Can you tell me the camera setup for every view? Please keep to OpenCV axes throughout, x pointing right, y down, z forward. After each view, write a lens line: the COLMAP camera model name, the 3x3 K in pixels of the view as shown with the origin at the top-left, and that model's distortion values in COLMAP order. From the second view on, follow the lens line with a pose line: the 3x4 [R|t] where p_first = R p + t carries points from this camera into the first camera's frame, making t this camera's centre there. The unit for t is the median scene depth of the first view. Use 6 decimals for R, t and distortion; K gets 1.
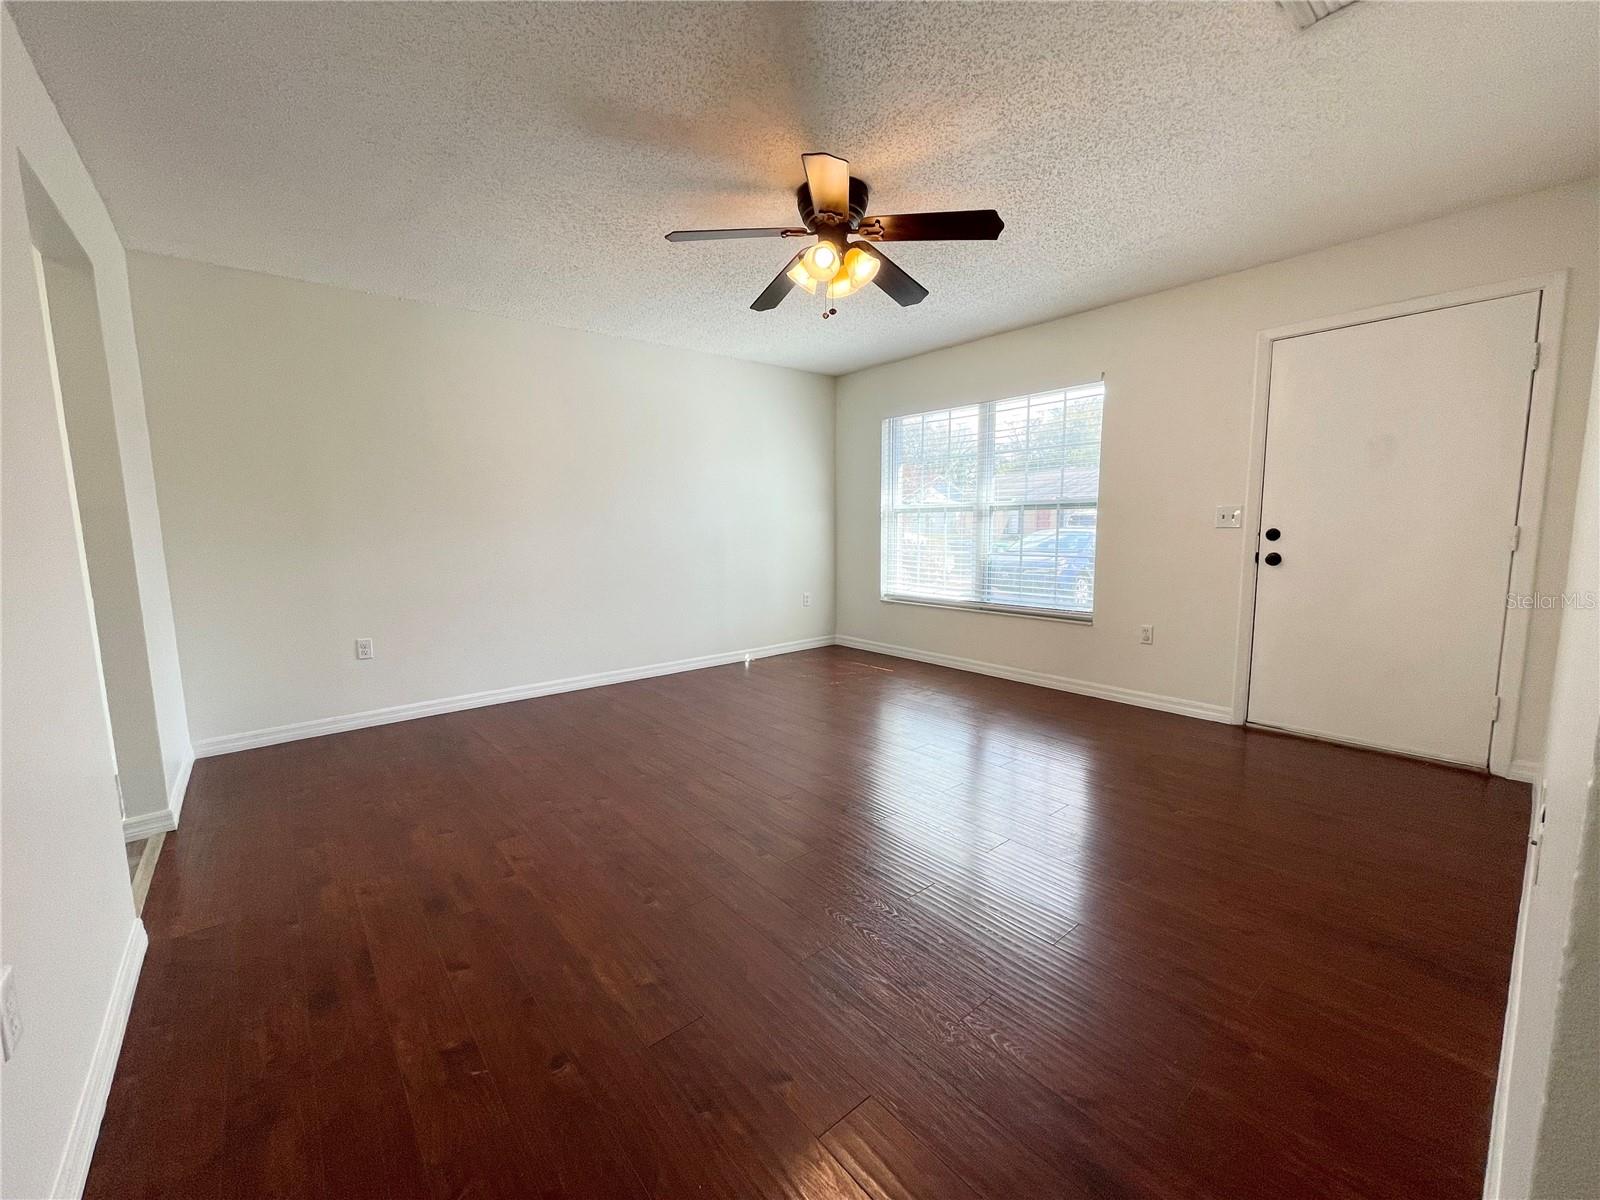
lens RADIAL K [[647.9, 0, 793.5], [0, 647.9, 600.0], [0, 0, 1]] dist [-0.000037, 0.000398]
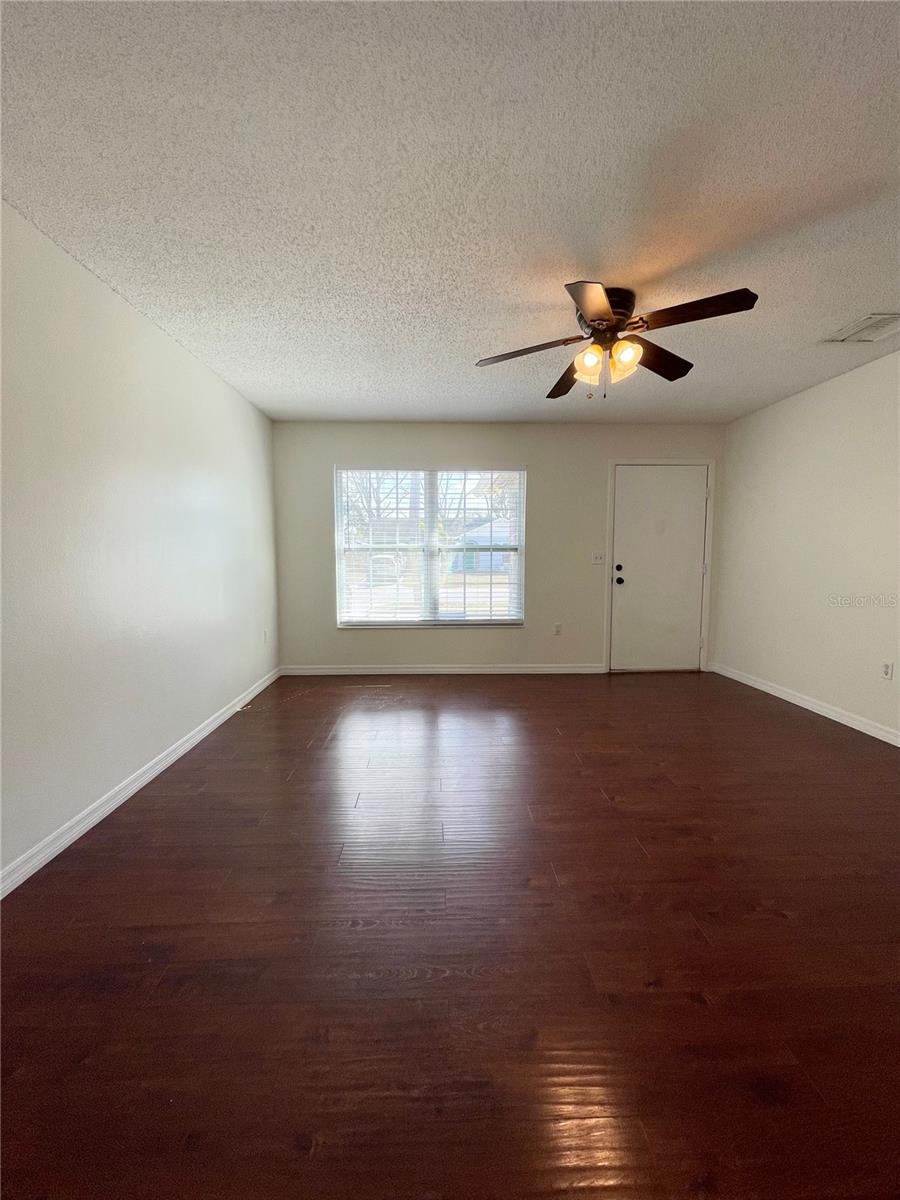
lens RADIAL K [[485.9, 0, 441.5], [0, 485.9, 596.8], [0, 0, 1]] dist [-0.000037, 0.000398]
pose [[0.619694, -0.060284, 0.782525, -0.497748], [0.088501, 0.996054, 0.006648, -0.052107], [-0.779837, 0.065134, 0.622584, 0.383351]]
